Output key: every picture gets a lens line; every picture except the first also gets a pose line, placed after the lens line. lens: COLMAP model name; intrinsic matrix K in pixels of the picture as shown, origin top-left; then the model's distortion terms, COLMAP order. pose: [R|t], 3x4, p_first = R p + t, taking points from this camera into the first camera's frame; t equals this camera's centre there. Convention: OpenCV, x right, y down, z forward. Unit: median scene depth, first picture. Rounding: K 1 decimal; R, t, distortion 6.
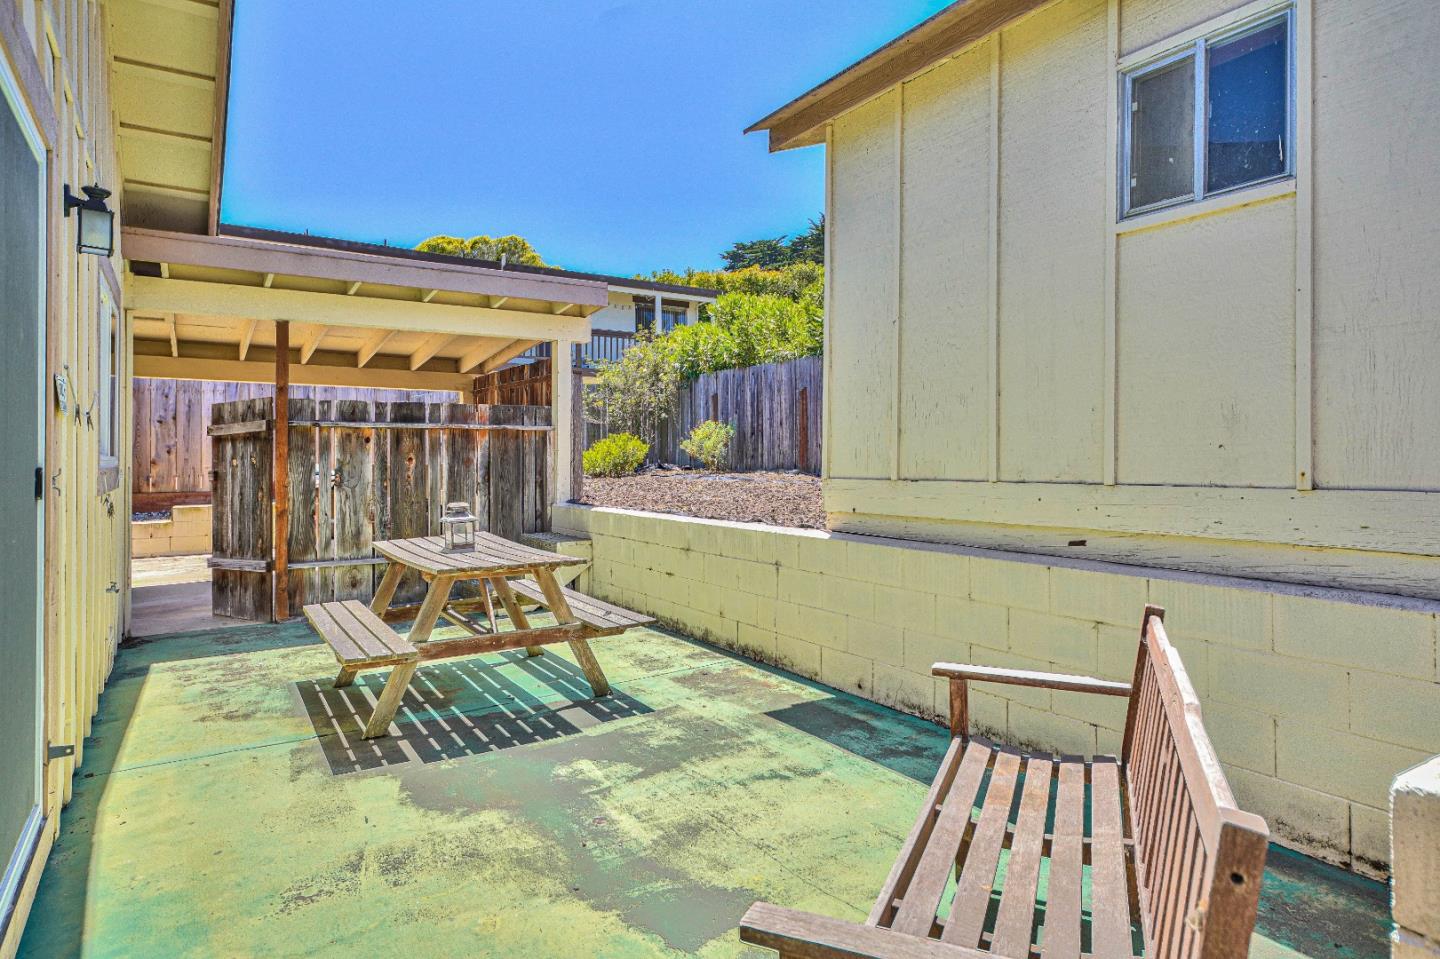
lens RADIAL K [[779.1, 0, 691.6], [0, 779.1, 461.9], [0, 0, 1]] dist [0.002145, 0.000388]
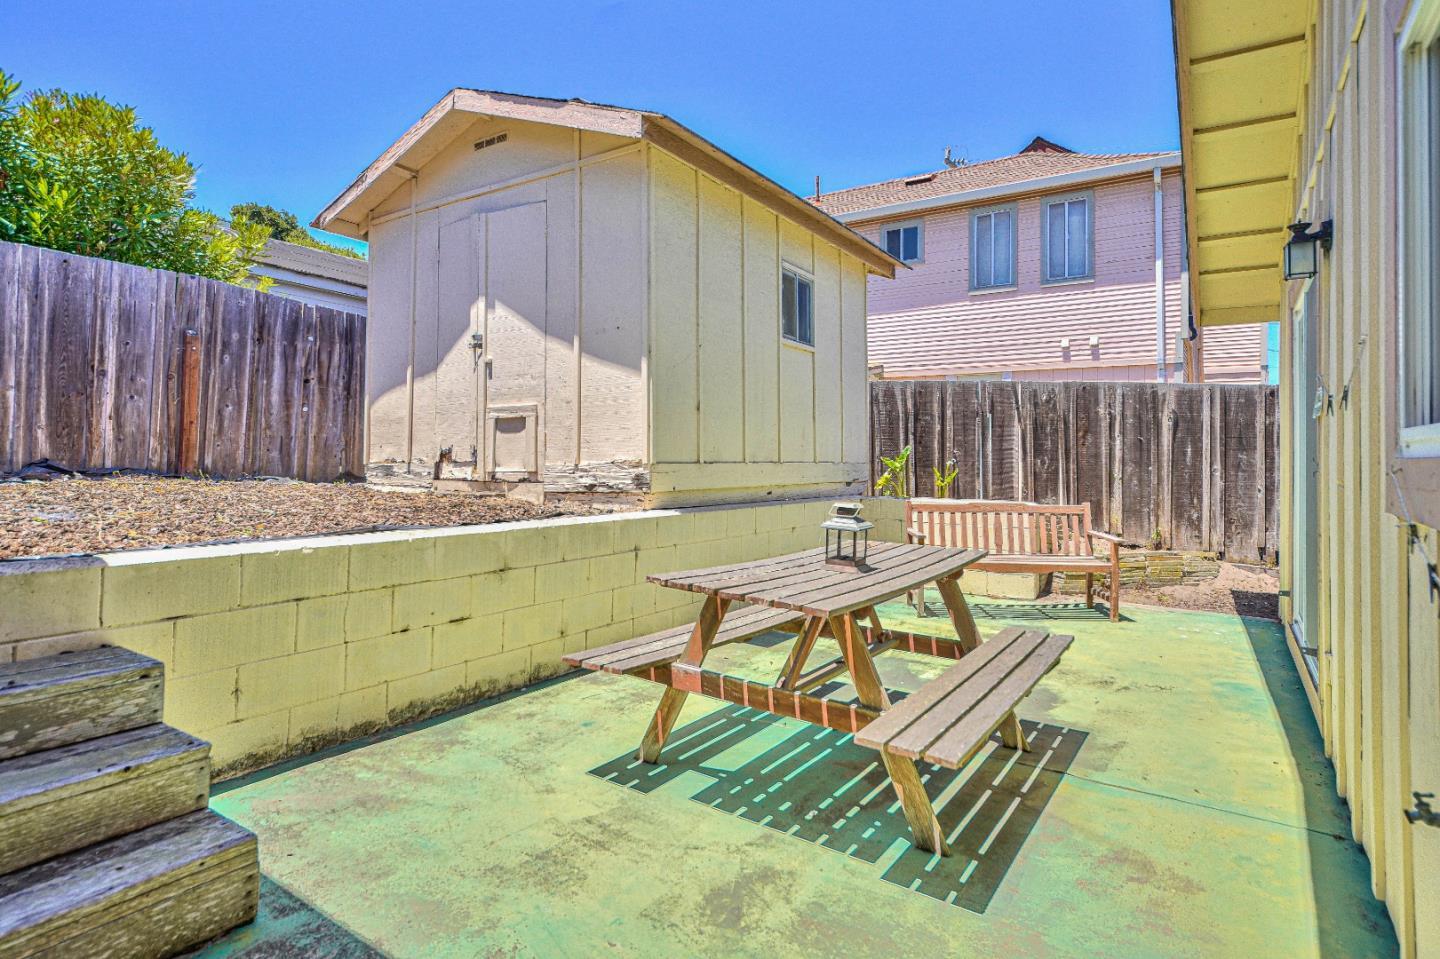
lens RADIAL K [[779.1, 0, 691.6], [0, 779.1, 461.9], [0, 0, 1]] dist [0.002145, 0.000388]
pose [[-0.377068, -0.017309, 0.926024, -1.156603], [-0.014598, 0.999812, 0.012744, 0.003829], [-0.926071, -0.008713, -0.377250, 1.772799]]
